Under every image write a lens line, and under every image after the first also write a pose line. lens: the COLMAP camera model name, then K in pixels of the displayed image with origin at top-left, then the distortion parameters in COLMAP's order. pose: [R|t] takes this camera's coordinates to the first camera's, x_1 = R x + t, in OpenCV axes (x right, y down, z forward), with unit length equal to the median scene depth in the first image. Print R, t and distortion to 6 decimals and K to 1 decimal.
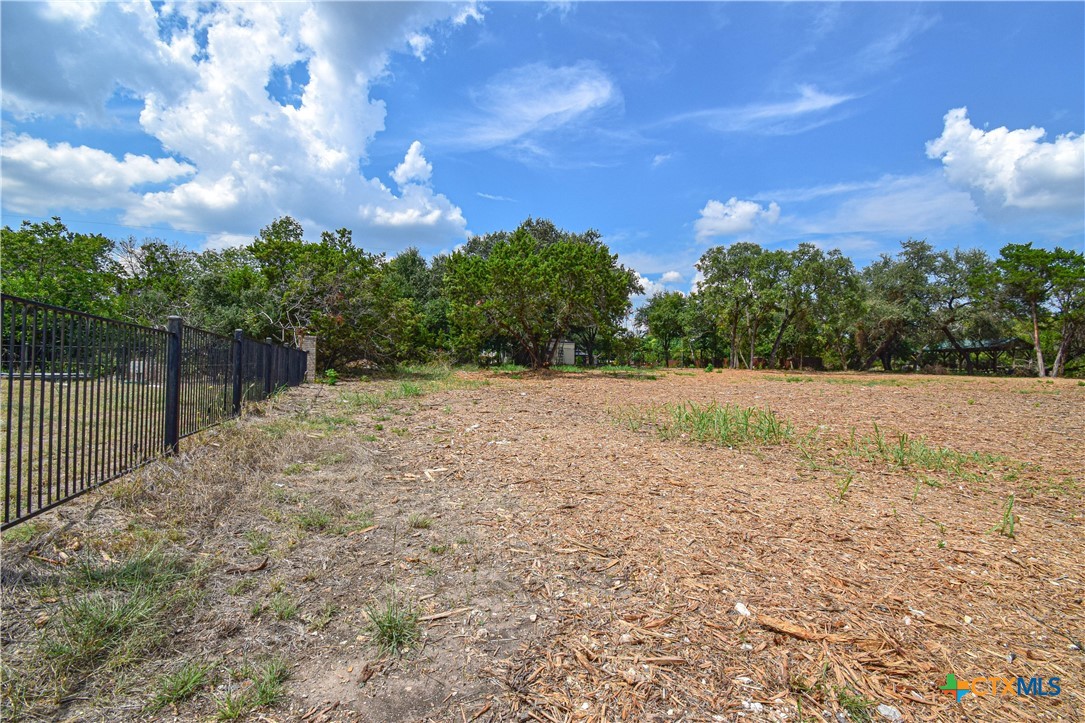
lens RADIAL K [[480.4, 0, 547.4], [0, 480.4, 349.8], [0, 0, 1]] dist [0.020446, -0.026502]
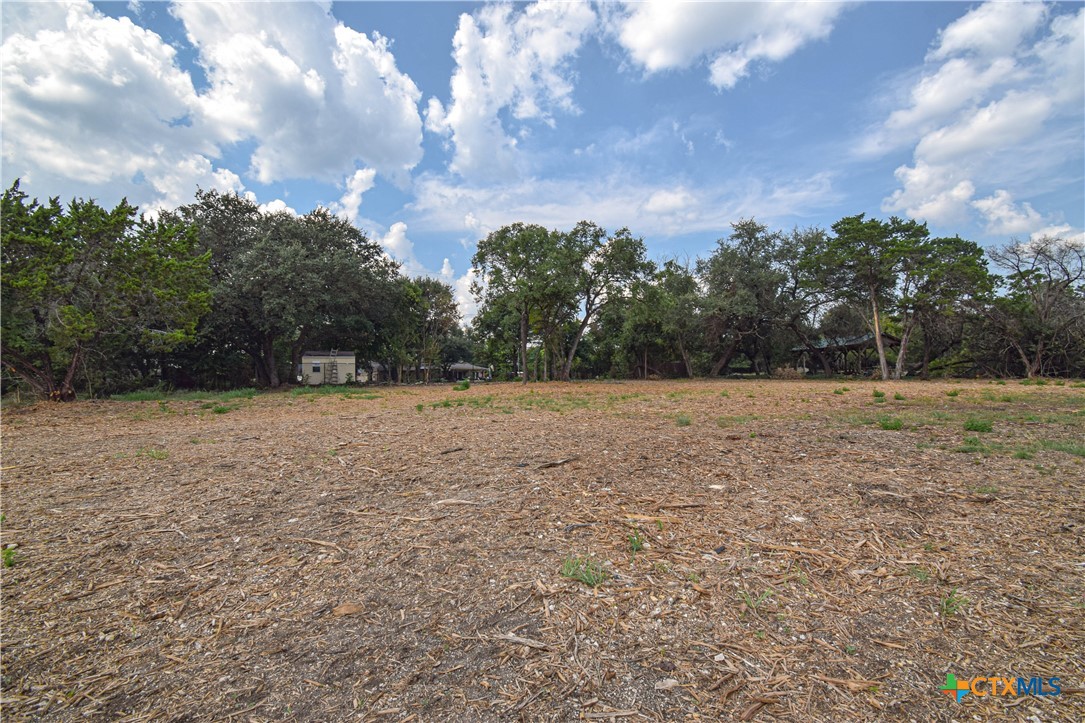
lens RADIAL K [[480.4, 0, 547.4], [0, 480.4, 349.8], [0, 0, 1]] dist [0.020446, -0.026502]
pose [[0.997414, -0.032111, 0.064295, 0.386124], [0.033579, 0.999196, -0.021887, 0.004376], [-0.063541, 0.023989, 0.997691, 0.207691]]
